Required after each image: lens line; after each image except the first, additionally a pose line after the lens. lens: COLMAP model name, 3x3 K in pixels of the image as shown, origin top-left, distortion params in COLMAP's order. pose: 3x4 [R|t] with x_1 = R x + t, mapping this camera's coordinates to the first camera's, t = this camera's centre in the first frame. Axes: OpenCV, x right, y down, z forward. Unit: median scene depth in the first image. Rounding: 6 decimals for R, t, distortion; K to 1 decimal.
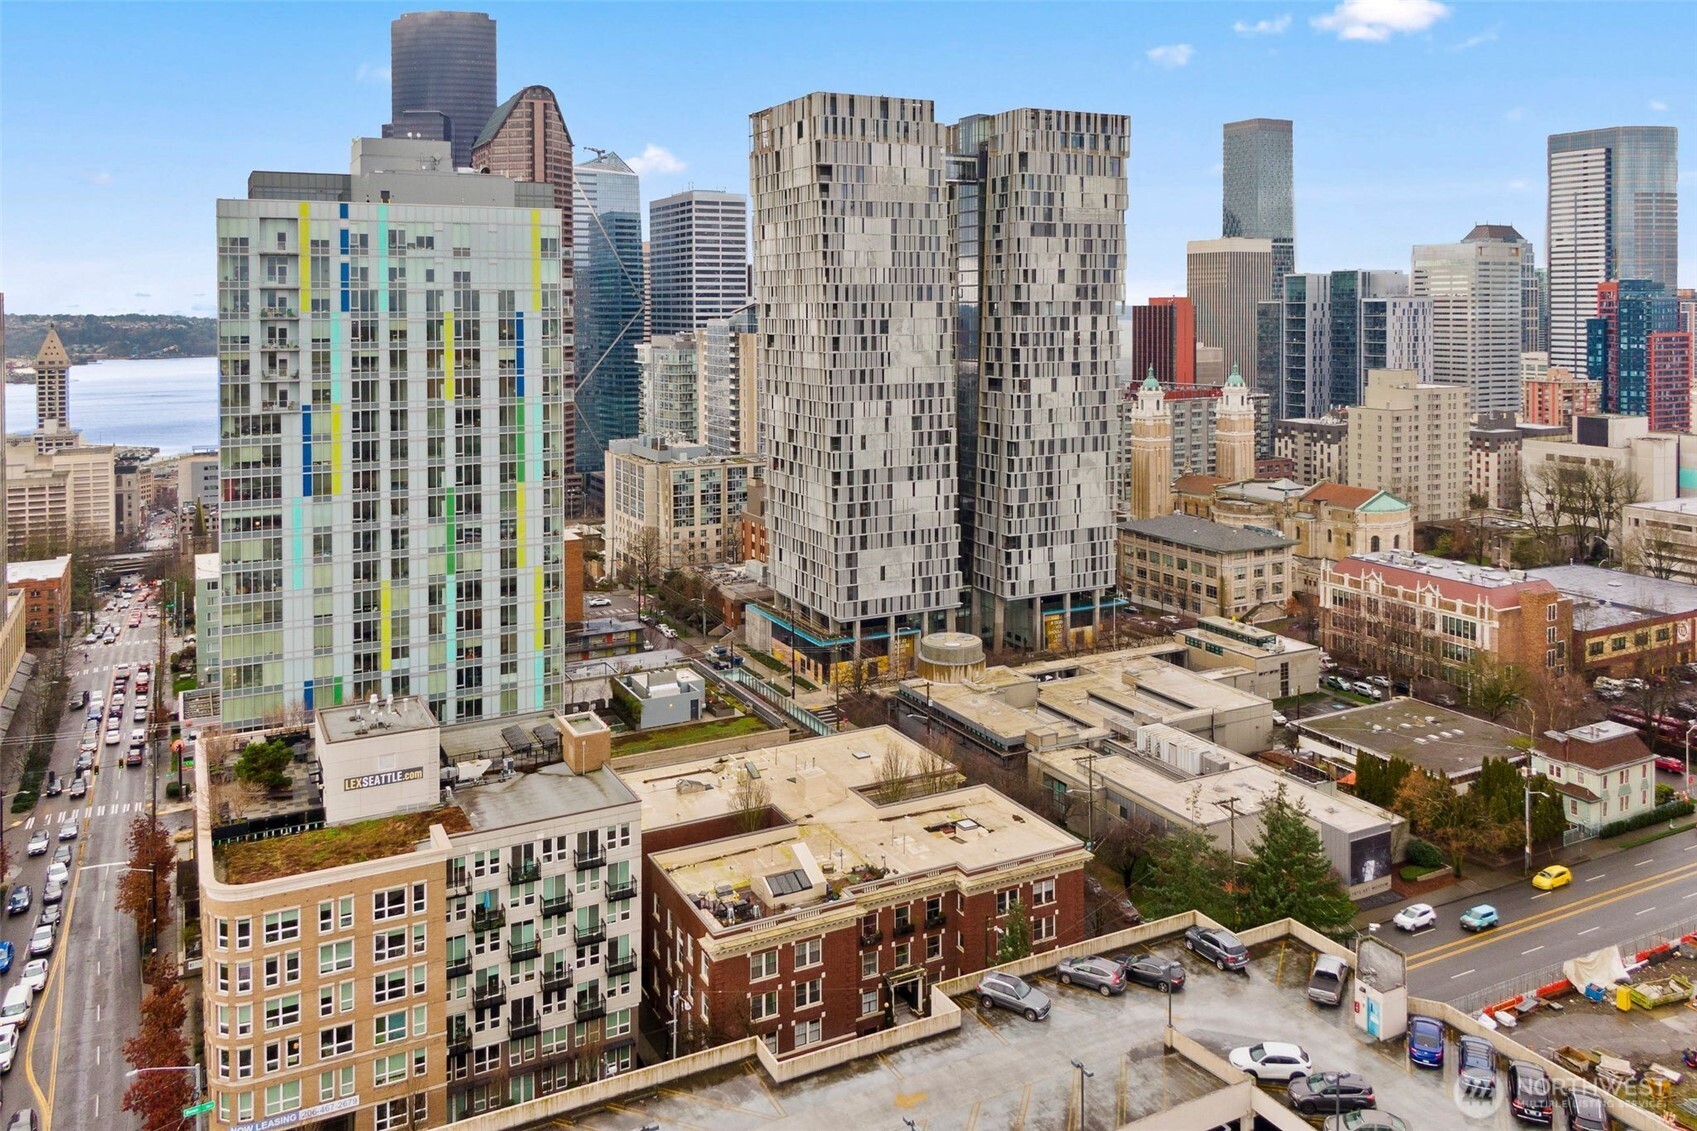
lens RADIAL K [[1435.0, 0, 851.9], [0, 1435.0, 519.3], [0, 0, 1]] dist [0.074972, -0.133261]
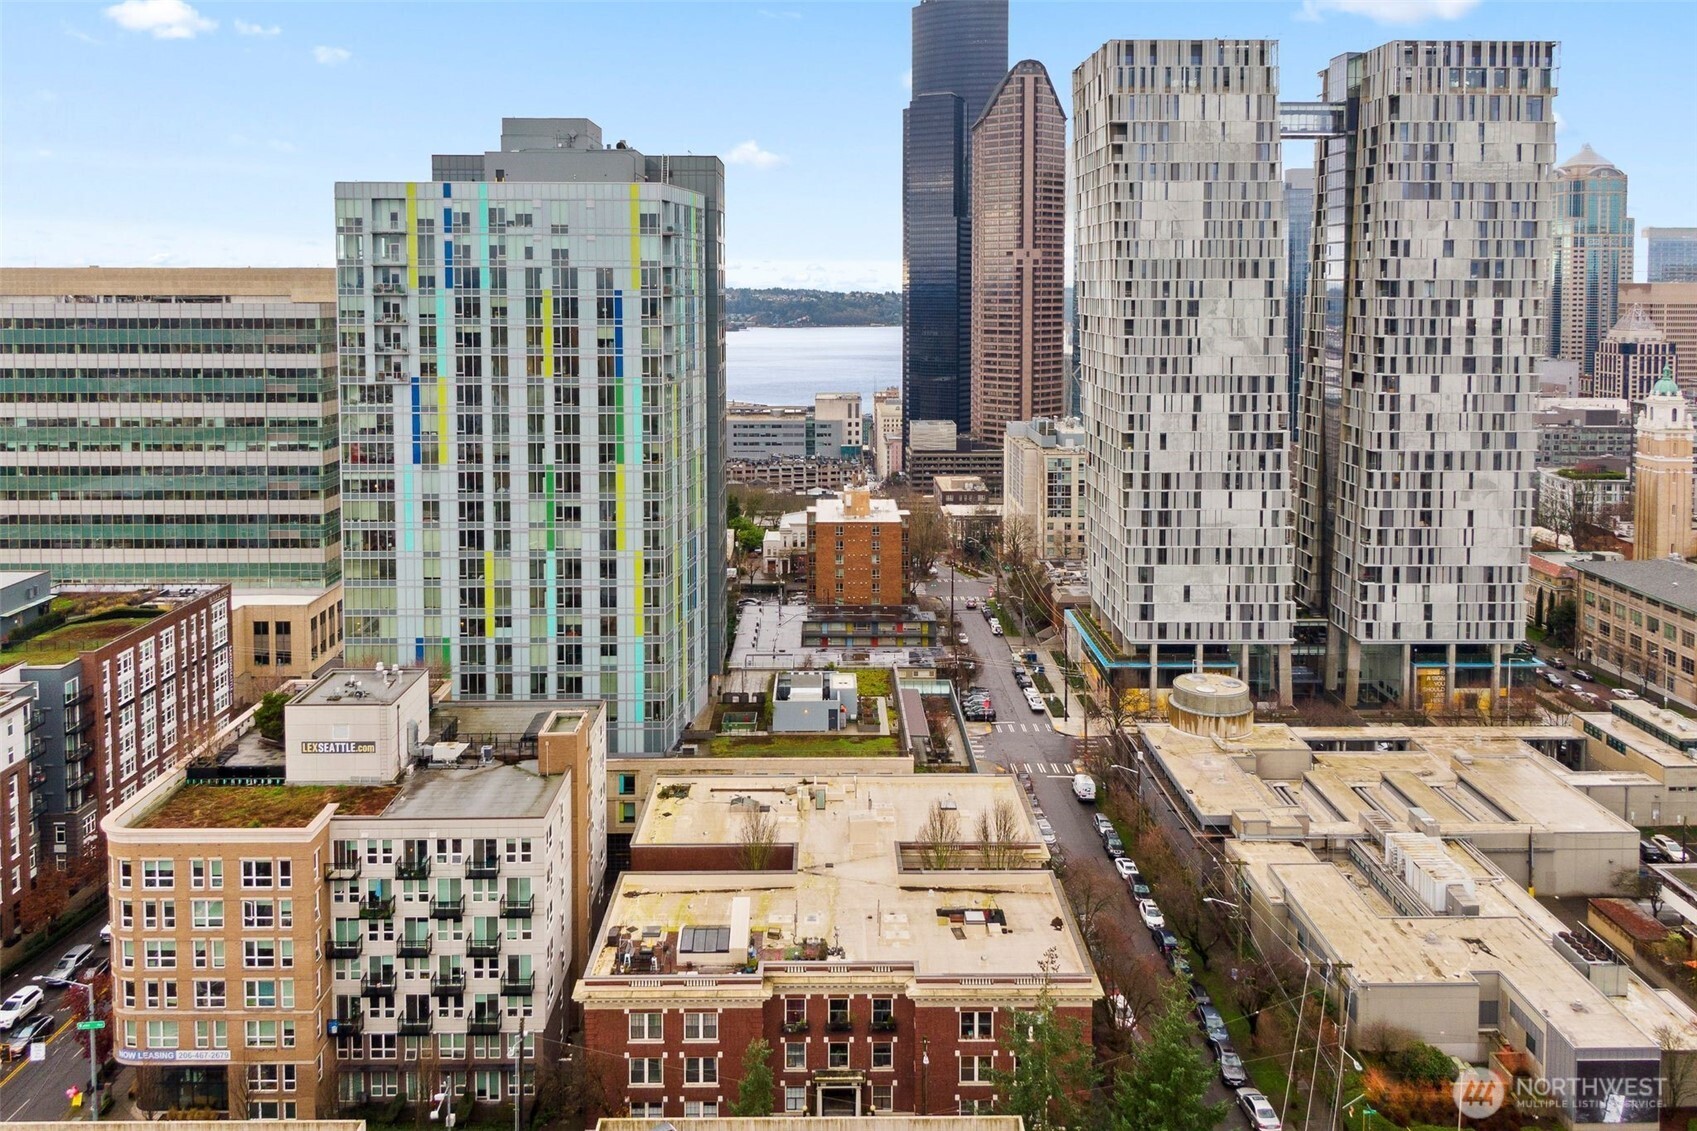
lens RADIAL K [[1387.4, 0, 757.2], [0, 1387.4, 501.0], [0, 0, 1]] dist [0.055077, -0.106273]
pose [[0.871656, 0.082637, -0.483101, 0.228740], [-0.077833, 0.996514, 0.030025, -0.026756], [0.483899, 0.011430, 0.875049, 0.162898]]
